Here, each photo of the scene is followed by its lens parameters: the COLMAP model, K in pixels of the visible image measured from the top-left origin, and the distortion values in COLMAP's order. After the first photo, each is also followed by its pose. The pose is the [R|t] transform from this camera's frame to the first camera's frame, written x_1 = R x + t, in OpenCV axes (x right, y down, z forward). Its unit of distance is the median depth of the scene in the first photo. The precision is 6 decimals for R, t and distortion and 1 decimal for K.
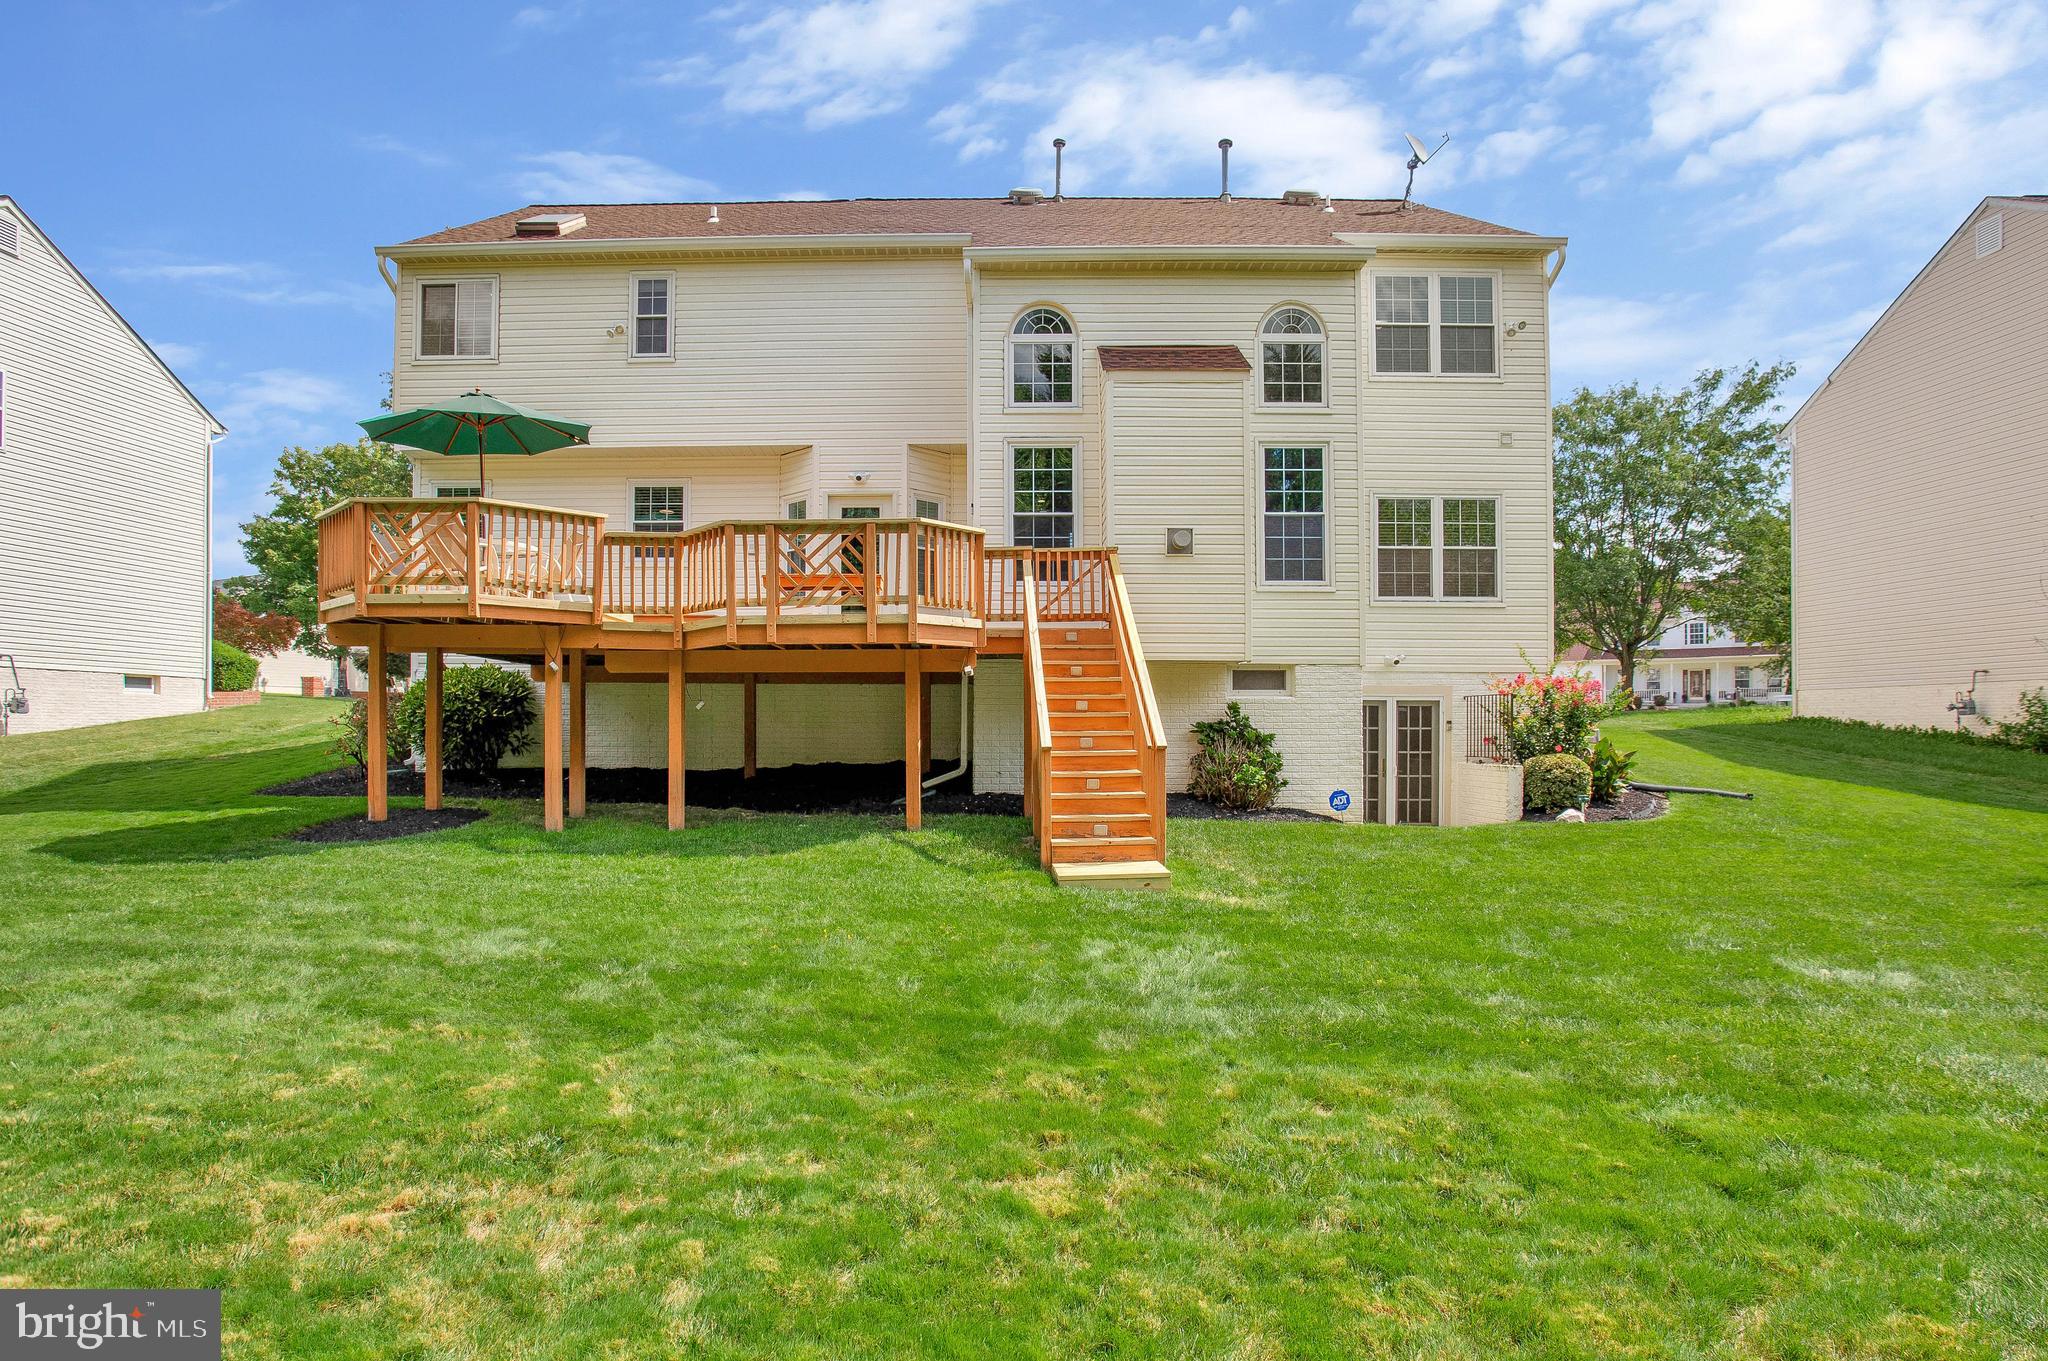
lens RADIAL K [[1069.2, 0, 1014.1], [0, 1069.2, 730.7], [0, 0, 1]] dist [-0.040717, 0.000958]
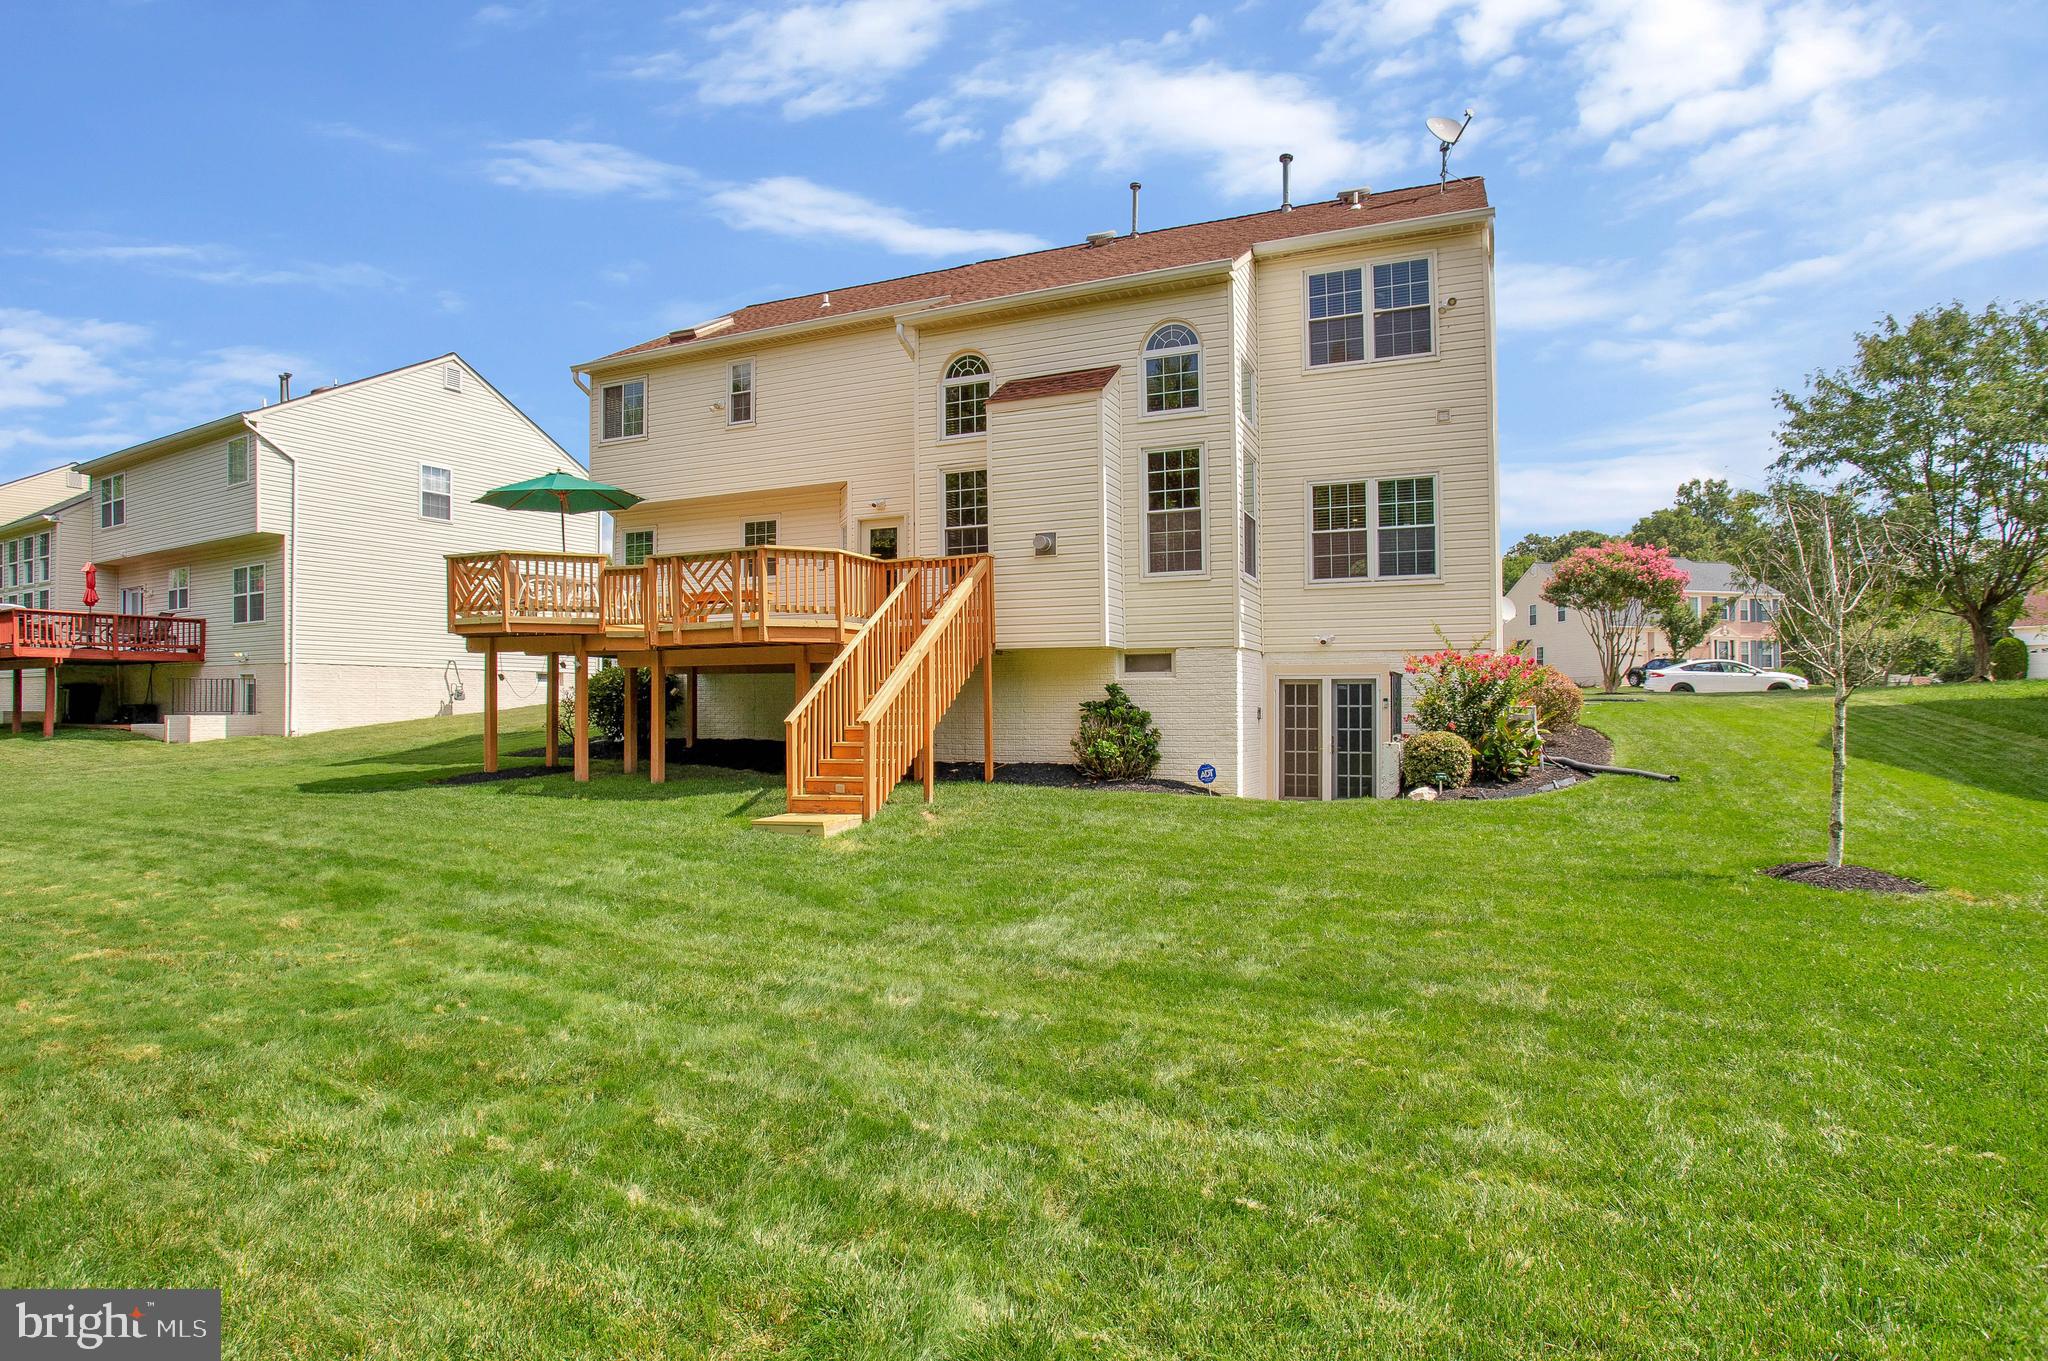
lens RADIAL K [[1015.3, 0, 1021.1], [0, 1015.3, 697.5], [0, 0, 1]] dist [-0.067469, 0.026498]
pose [[0.930830, -0.007755, -0.365369, 0.486915], [0.001767, 0.999859, -0.016722, 0.005772], [0.365447, 0.014920, 0.930712, -0.024013]]
